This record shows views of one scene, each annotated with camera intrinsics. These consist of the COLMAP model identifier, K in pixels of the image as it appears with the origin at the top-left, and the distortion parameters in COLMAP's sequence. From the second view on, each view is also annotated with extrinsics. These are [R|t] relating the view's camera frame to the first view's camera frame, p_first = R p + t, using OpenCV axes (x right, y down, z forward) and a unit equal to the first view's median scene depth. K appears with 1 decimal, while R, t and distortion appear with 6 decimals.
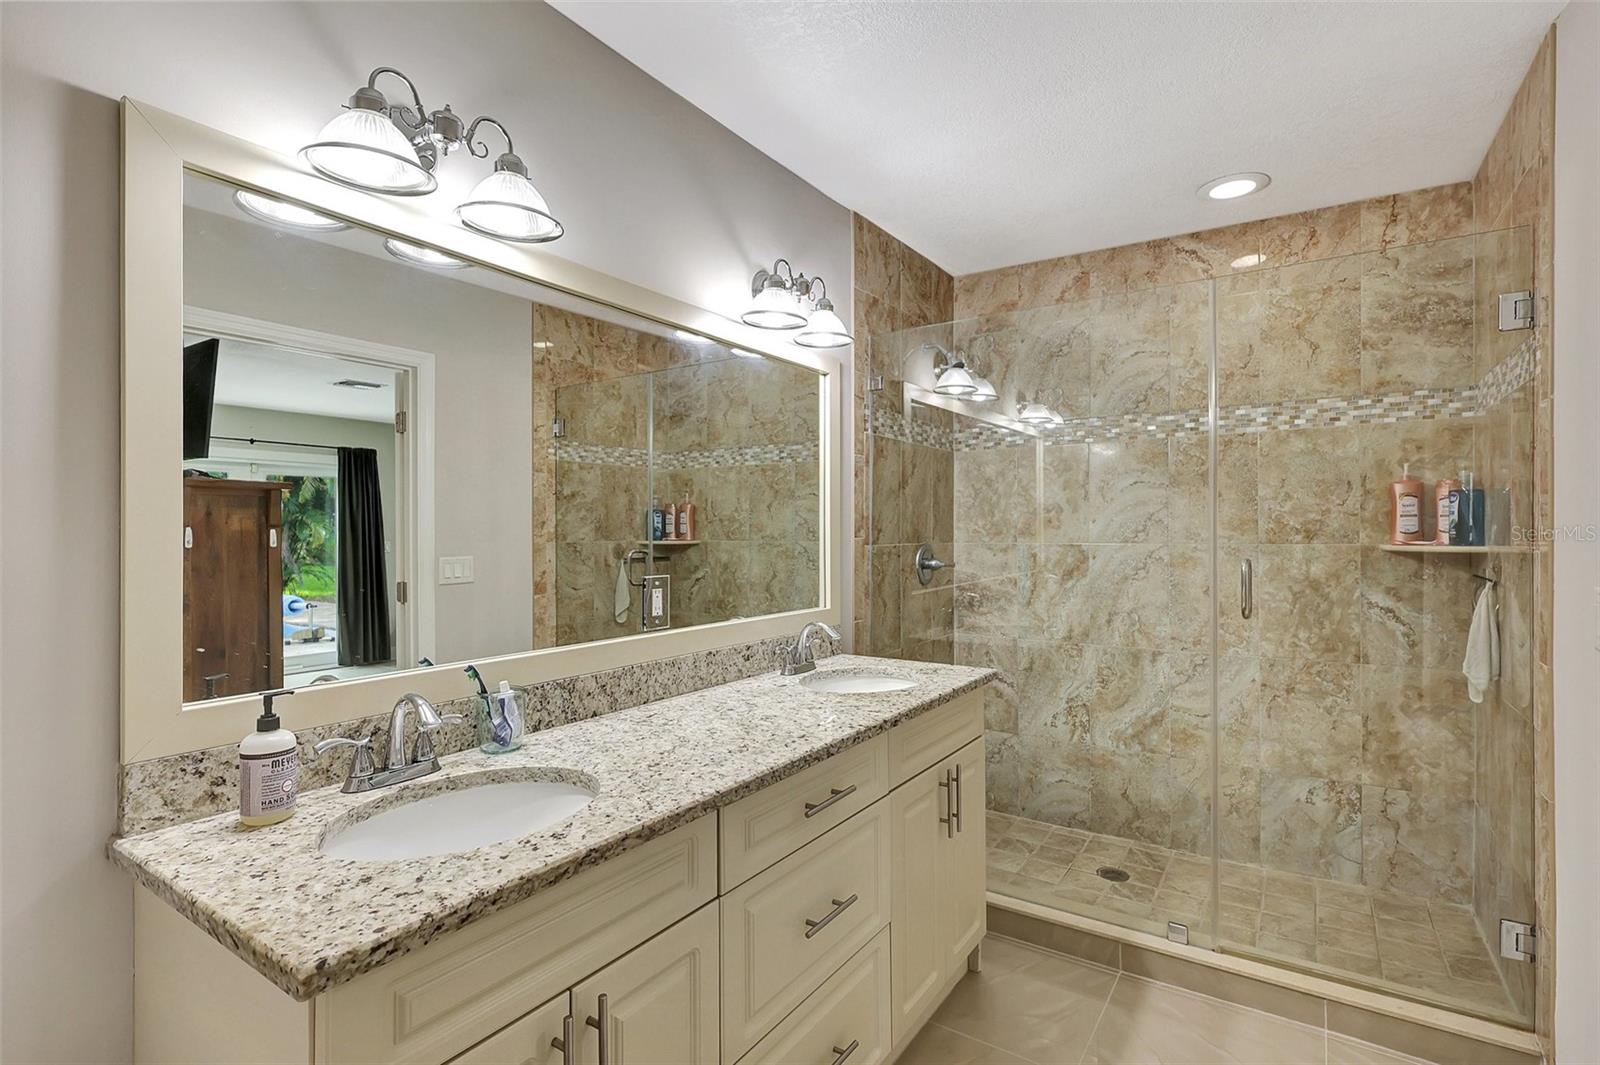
lens RADIAL K [[752.7, 0, 800.0], [0, 752.7, 532.5], [0, 0, 1]] dist [-0.000183, -0.000545]
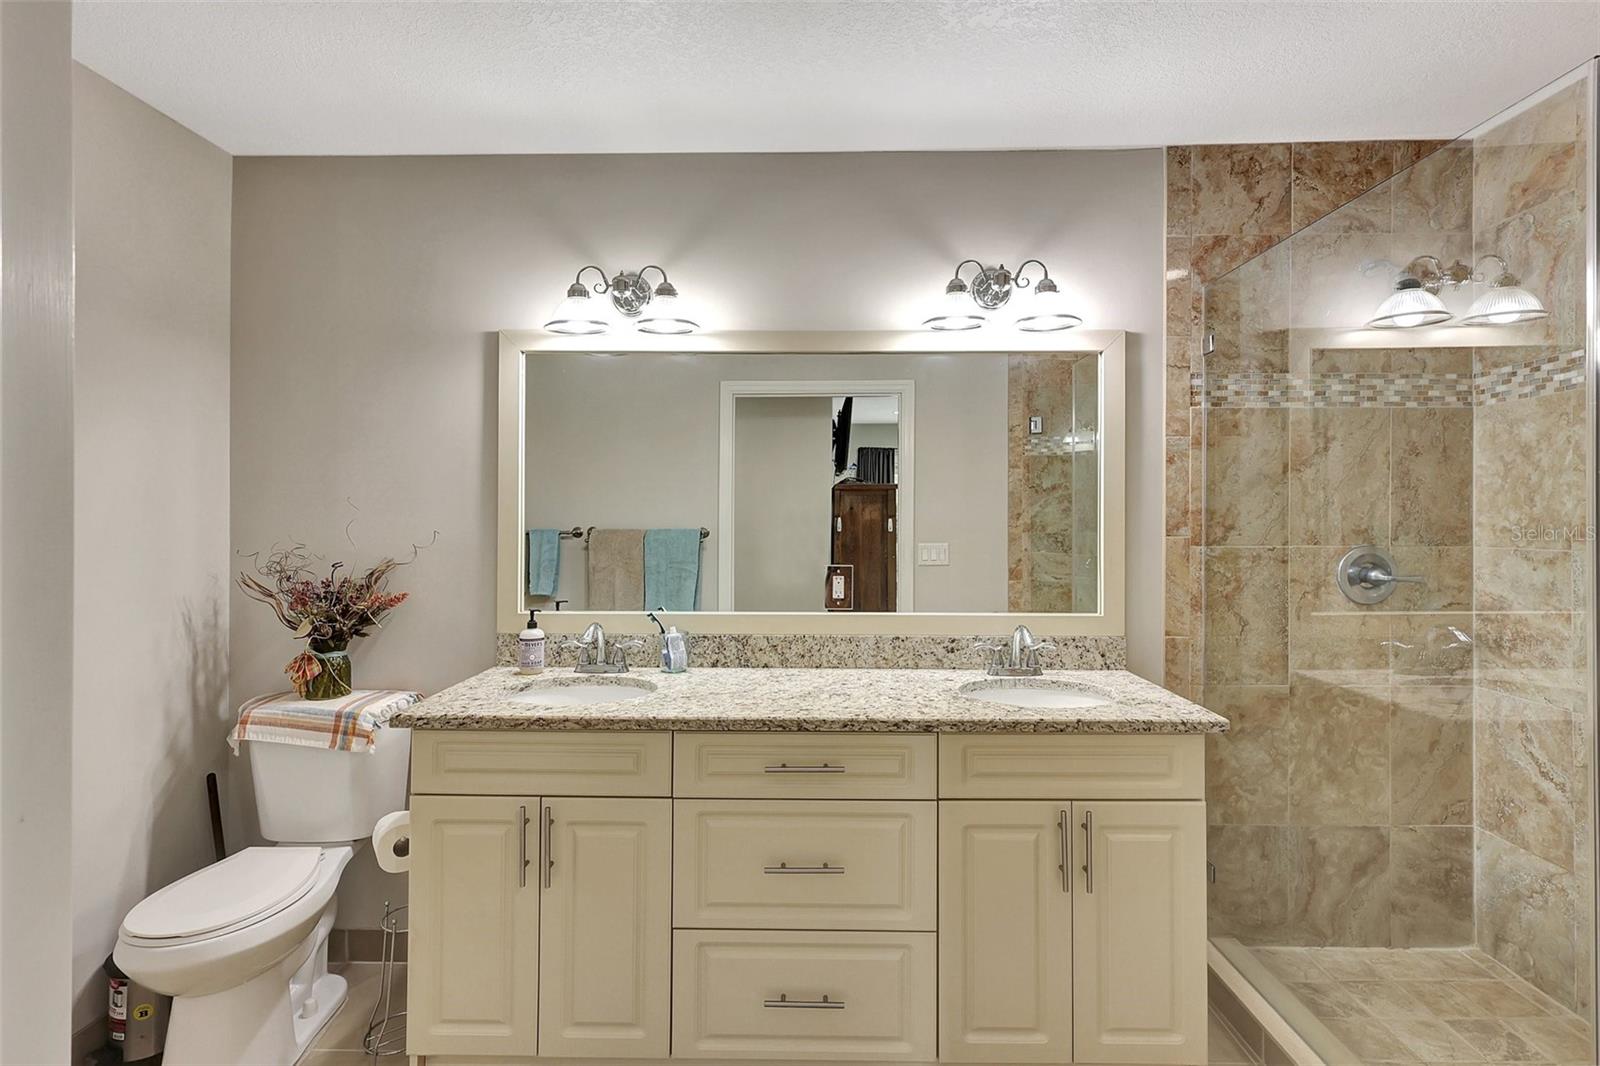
lens RADIAL K [[743.5, 0, 801.9], [0, 743.5, 512.5], [0, 0, 1]] dist [0.000447, -0.000437]
pose [[0.552912, -0.001871, -0.833238, 0.533272], [-0.002629, 0.999989, -0.003990, -0.014956], [0.833236, 0.004397, 0.552901, 0.204082]]
